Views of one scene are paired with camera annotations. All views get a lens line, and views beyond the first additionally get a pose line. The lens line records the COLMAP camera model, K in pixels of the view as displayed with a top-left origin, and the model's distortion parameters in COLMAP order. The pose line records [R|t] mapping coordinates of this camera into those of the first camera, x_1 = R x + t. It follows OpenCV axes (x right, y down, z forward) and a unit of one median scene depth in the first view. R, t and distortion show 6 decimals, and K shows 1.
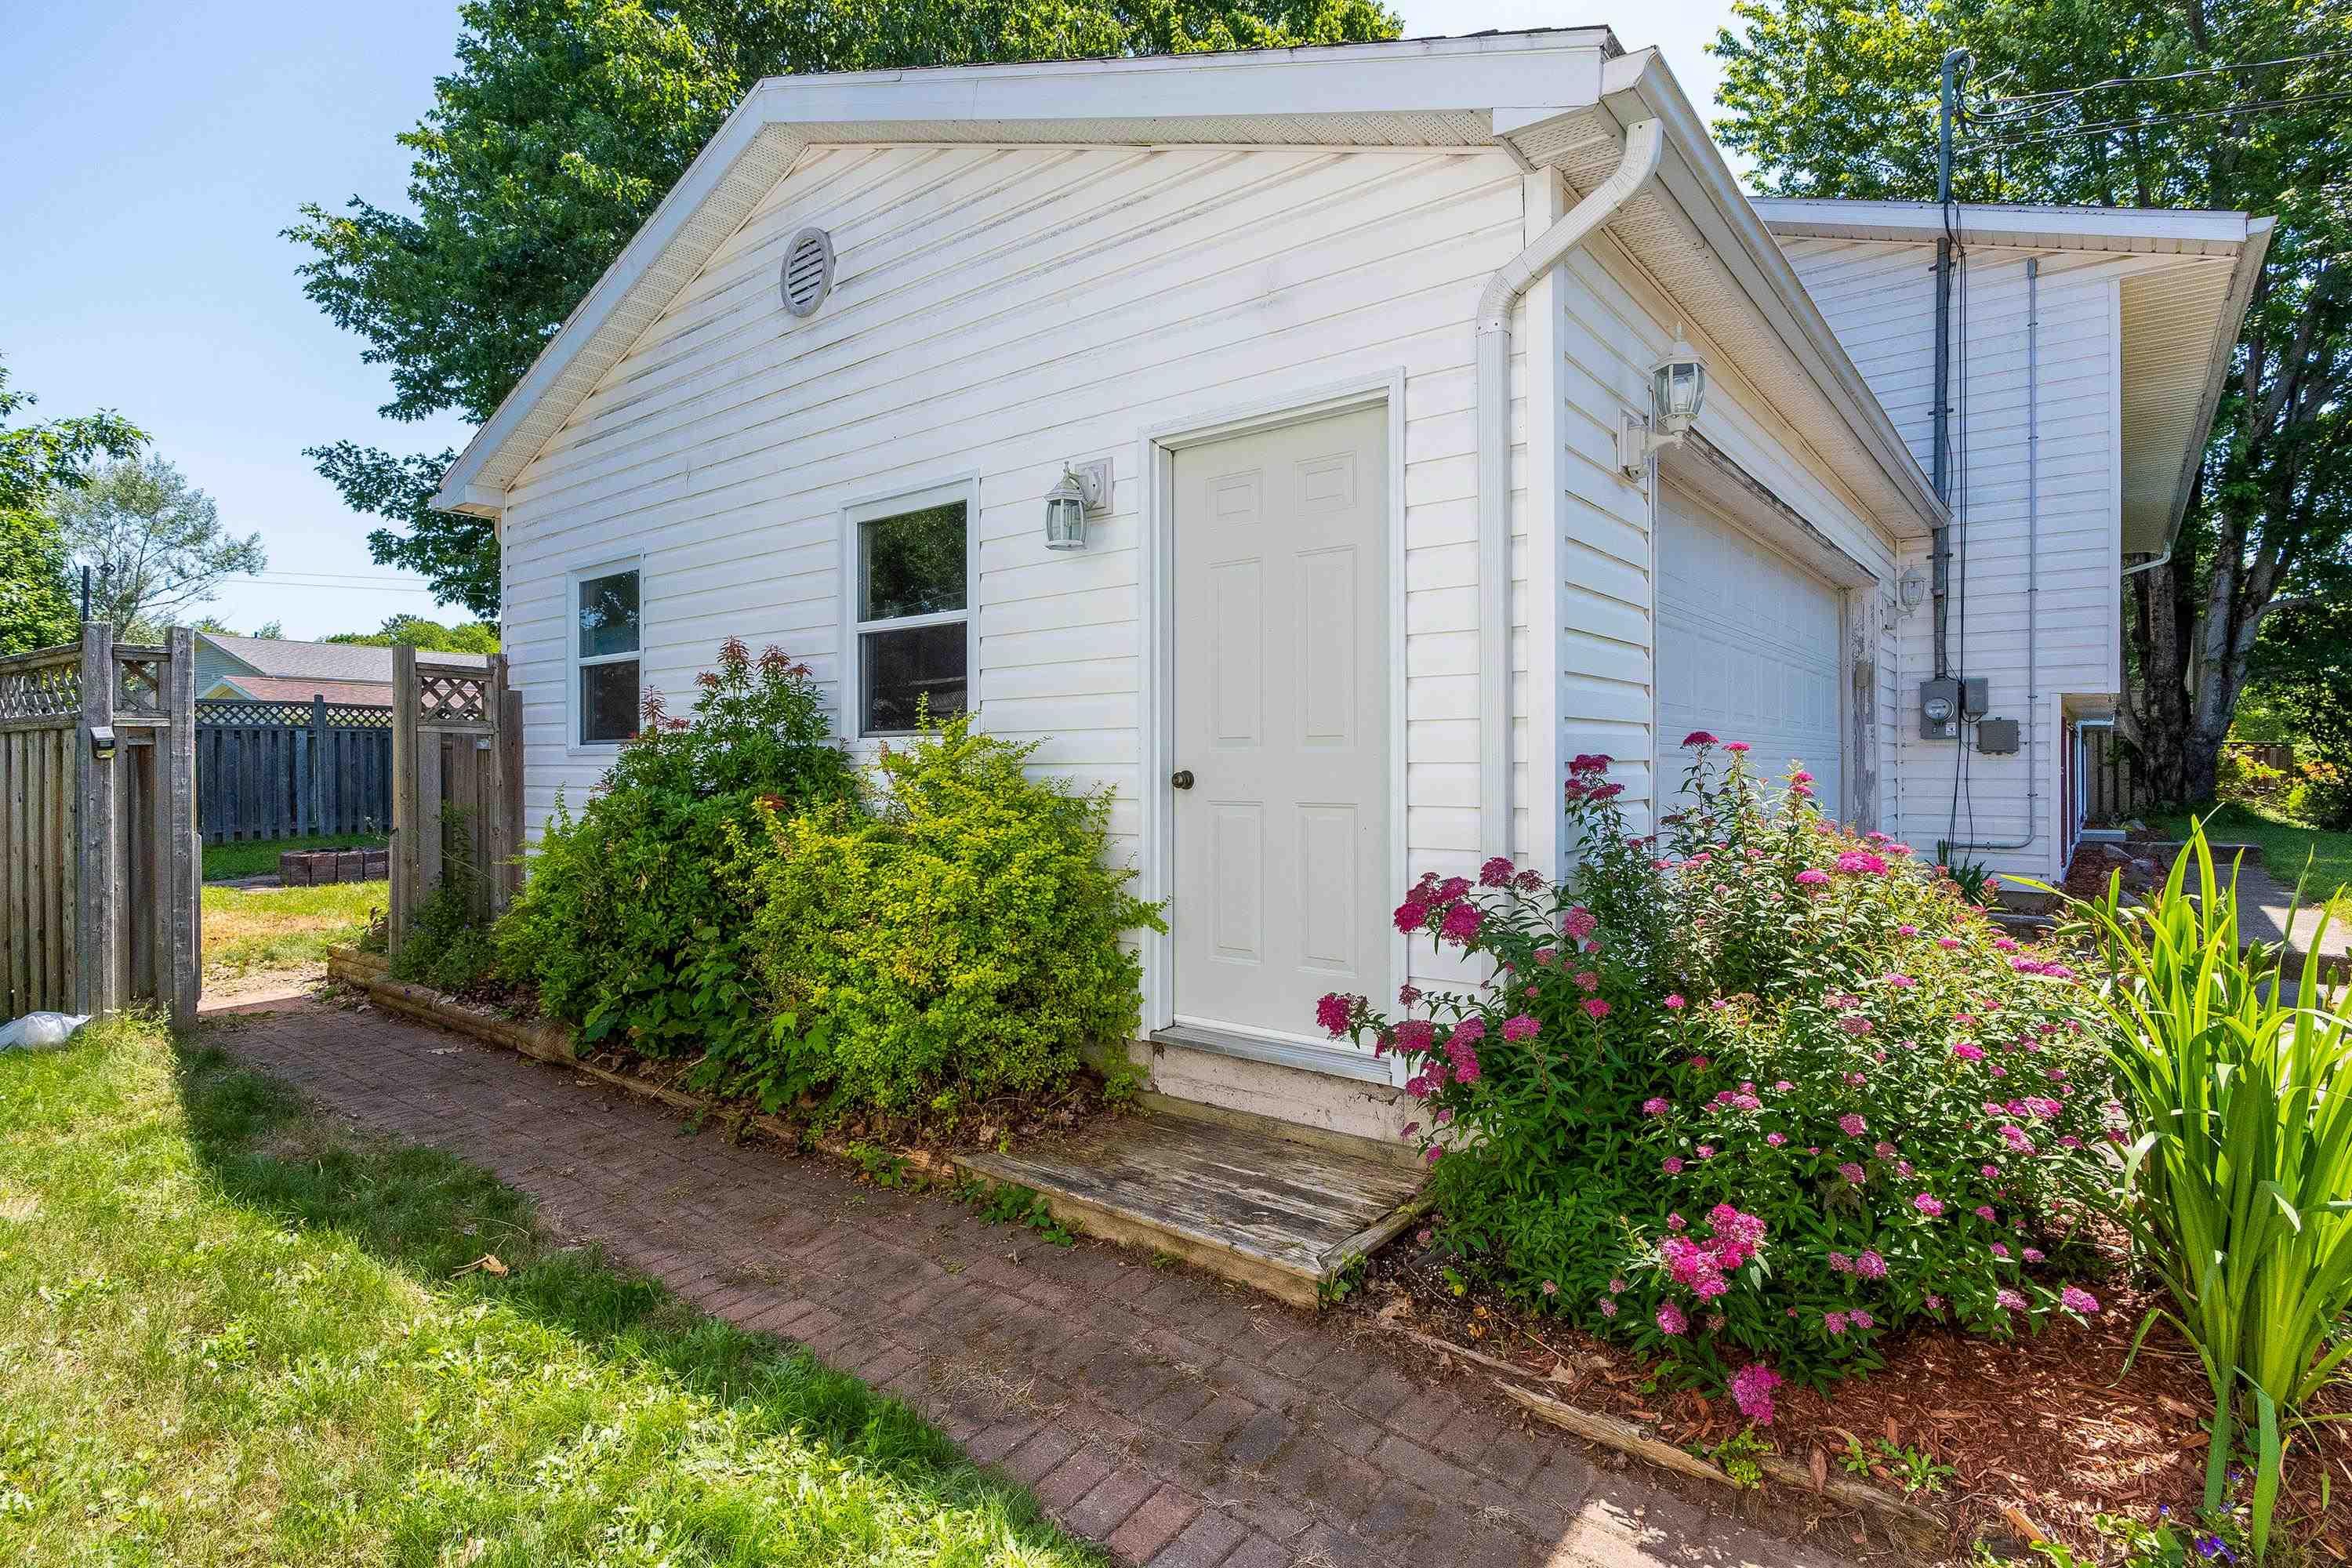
lens RADIAL K [[1169.7, 0, 1170.3], [0, 1169.7, 768.7], [0, 0, 1]] dist [-0.002177, 0.000511]
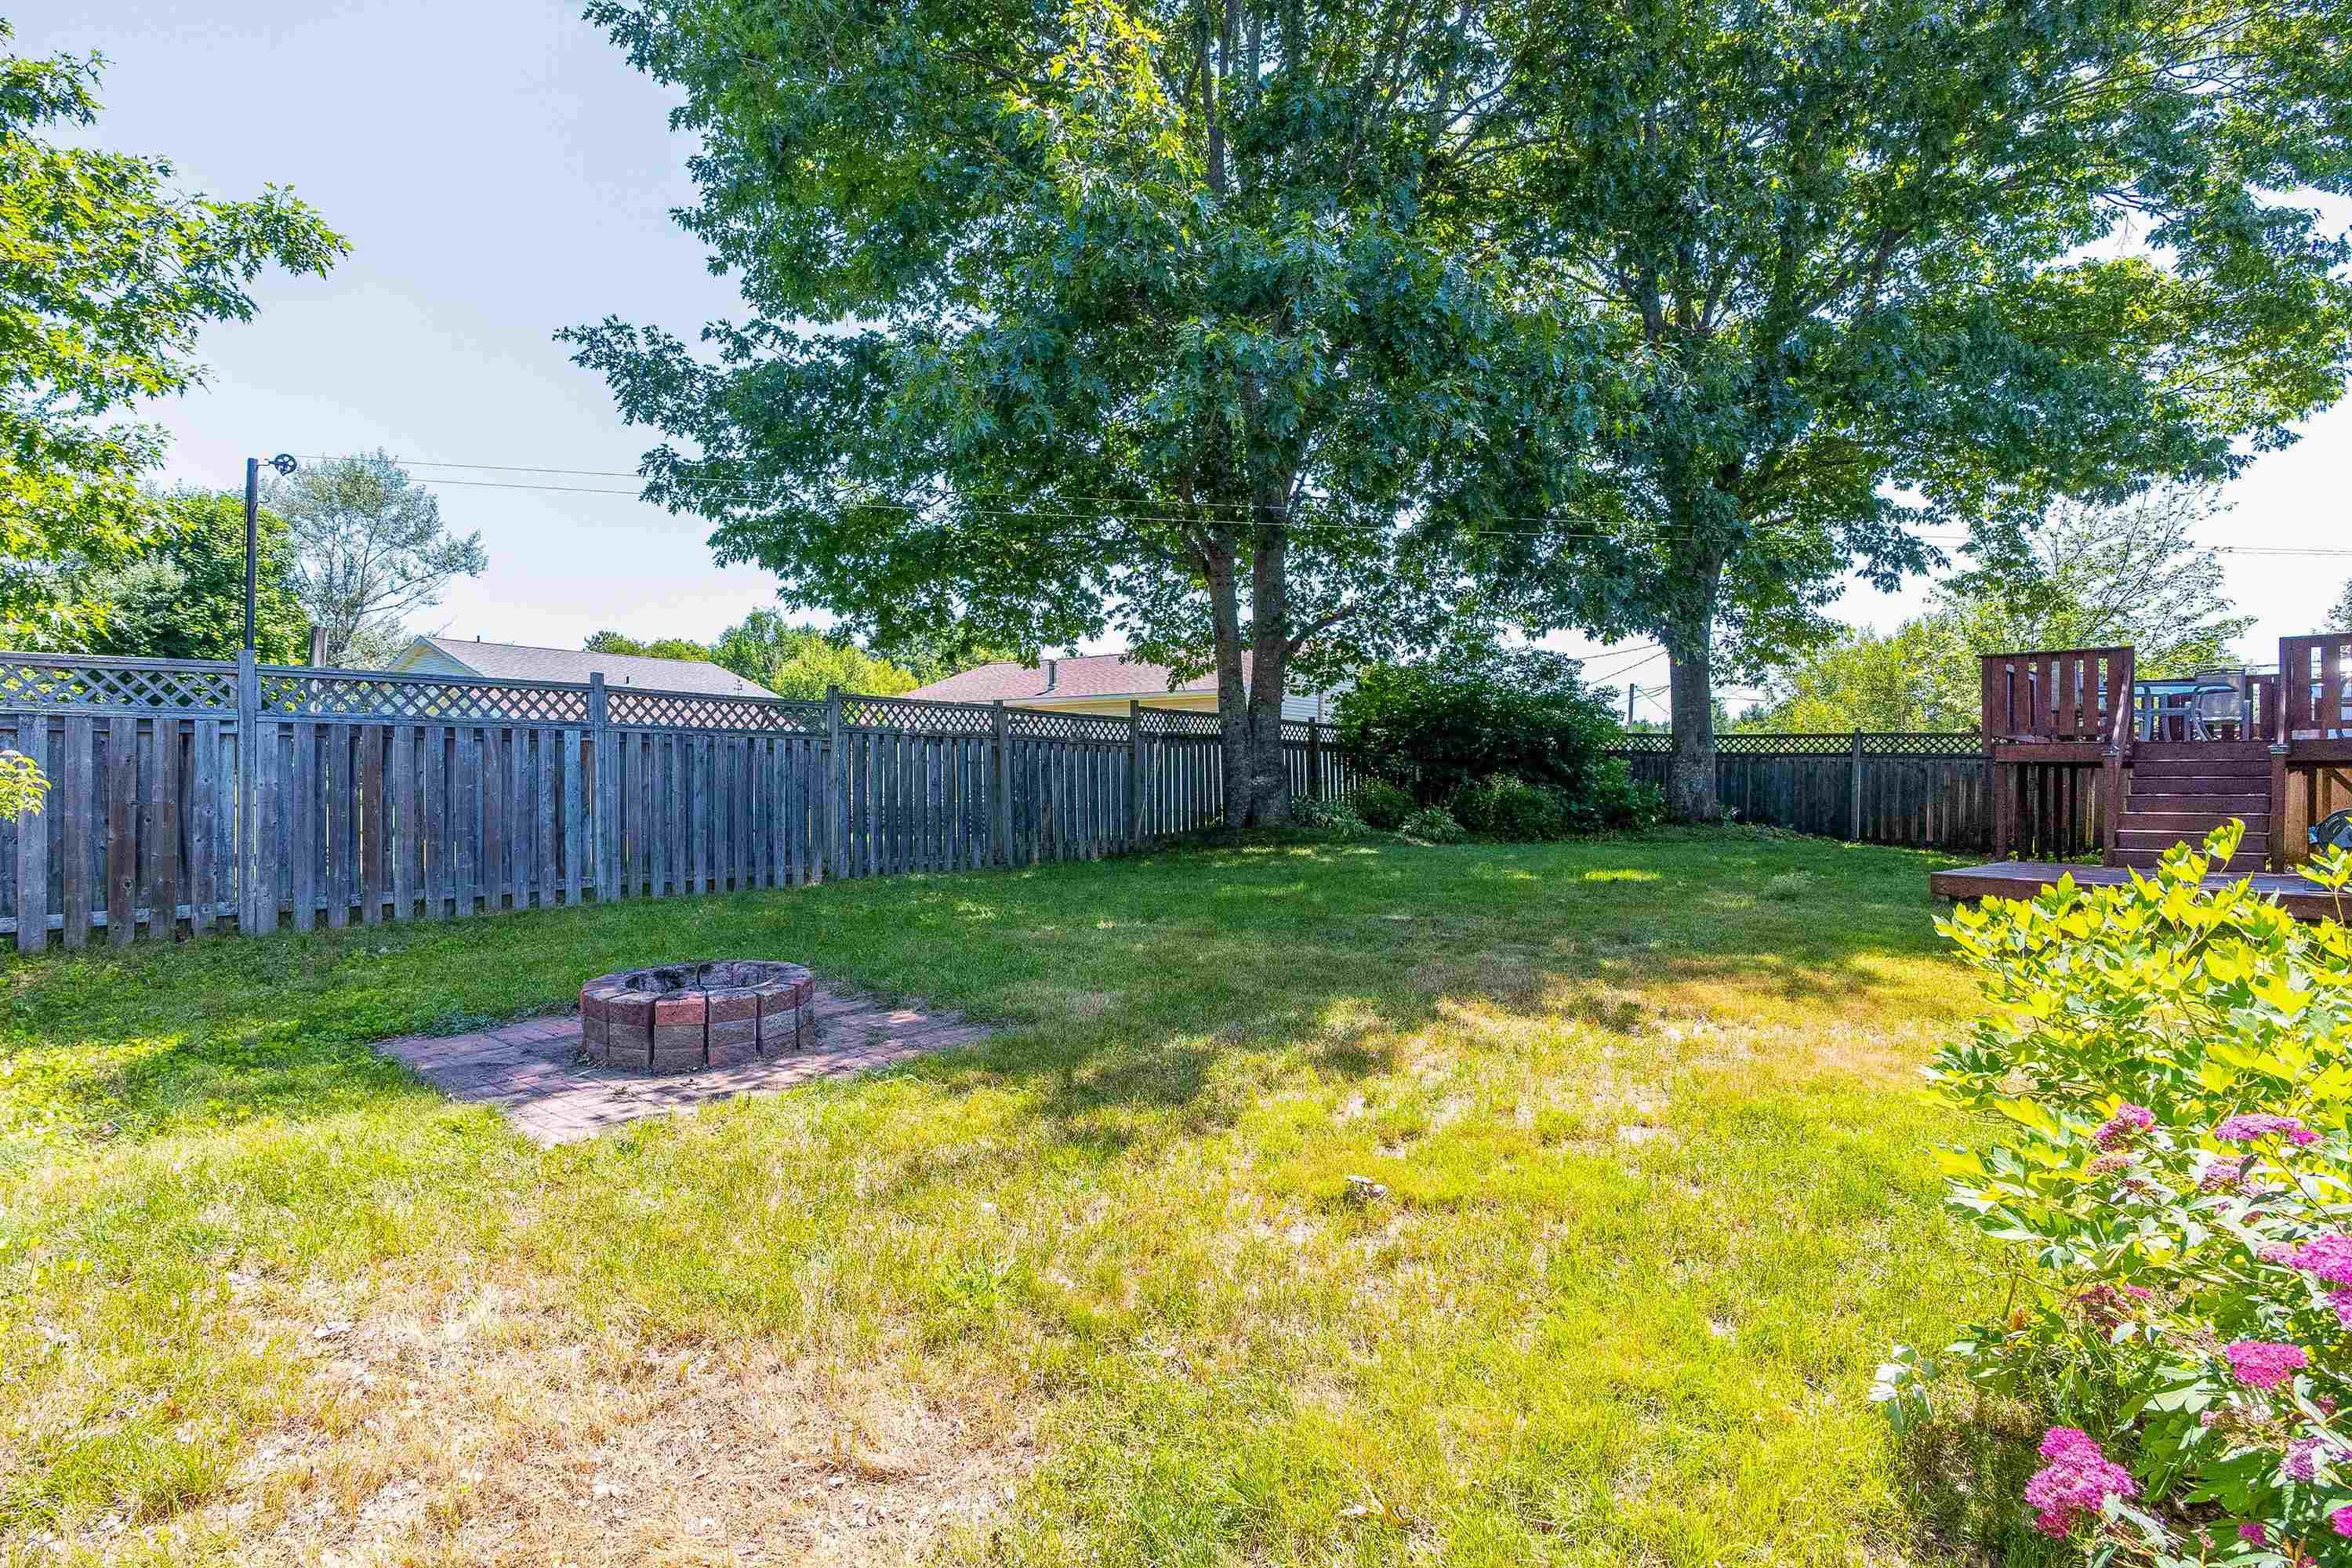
lens RADIAL K [[1169.7, 0, 1181.4], [0, 1169.7, 784.5], [0, 0, 1]] dist [-0.002177, 0.000511]
pose [[0.993190, 0.005174, -0.116391, -0.279296], [-0.005064, 0.999986, 0.001241, -0.004984], [0.116396, -0.000643, 0.993203, 0.336672]]
